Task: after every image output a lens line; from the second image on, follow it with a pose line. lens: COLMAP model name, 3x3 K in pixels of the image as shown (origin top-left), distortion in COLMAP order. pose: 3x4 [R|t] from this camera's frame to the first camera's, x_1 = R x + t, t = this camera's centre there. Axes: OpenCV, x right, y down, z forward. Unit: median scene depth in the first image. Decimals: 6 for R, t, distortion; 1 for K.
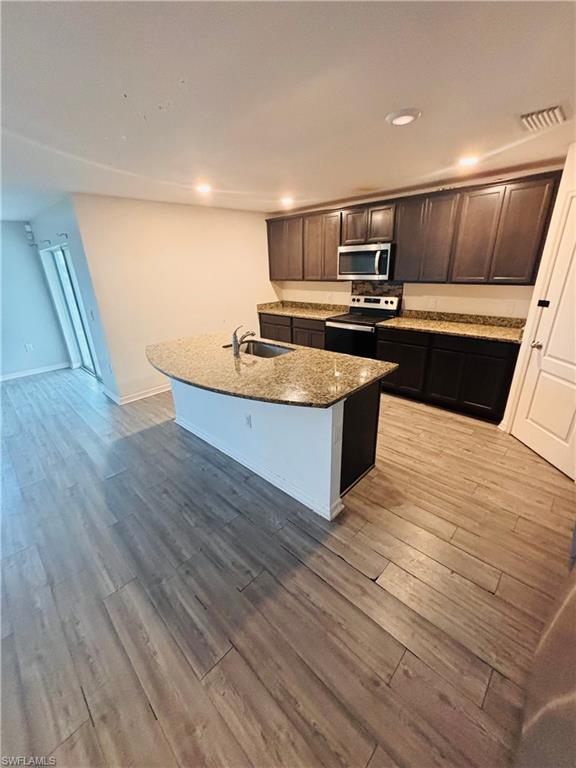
lens RADIAL K [[311.6, 0, 289.6], [0, 311.6, 382.8], [0, 0, 1]] dist [0.000838, -0.000266]
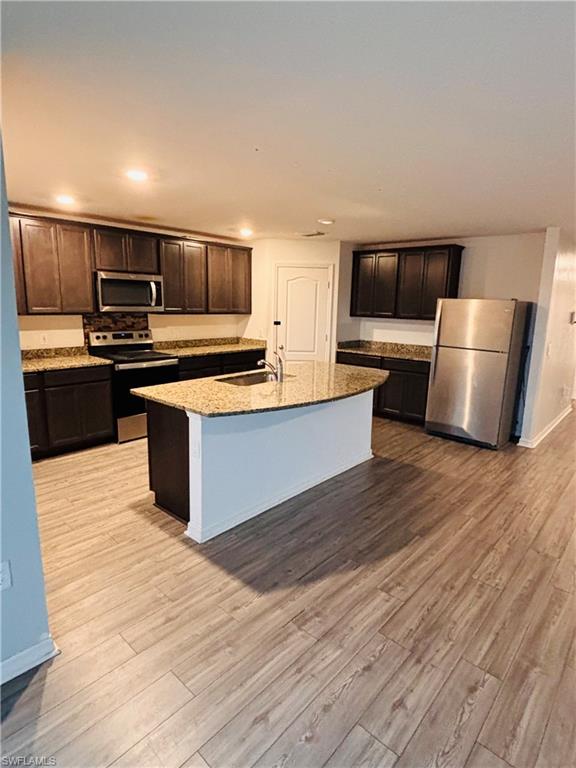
lens RADIAL K [[415.9, 0, 288.0], [0, 415.9, 384.0], [0, 0, 1]] dist [-0.003952, -0.001034]
pose [[-0.030696, -0.164557, 0.985890, -1.006229], [0.335026, 0.927603, 0.165259, -0.205156], [-0.941709, 0.335371, 0.026657, 0.678453]]
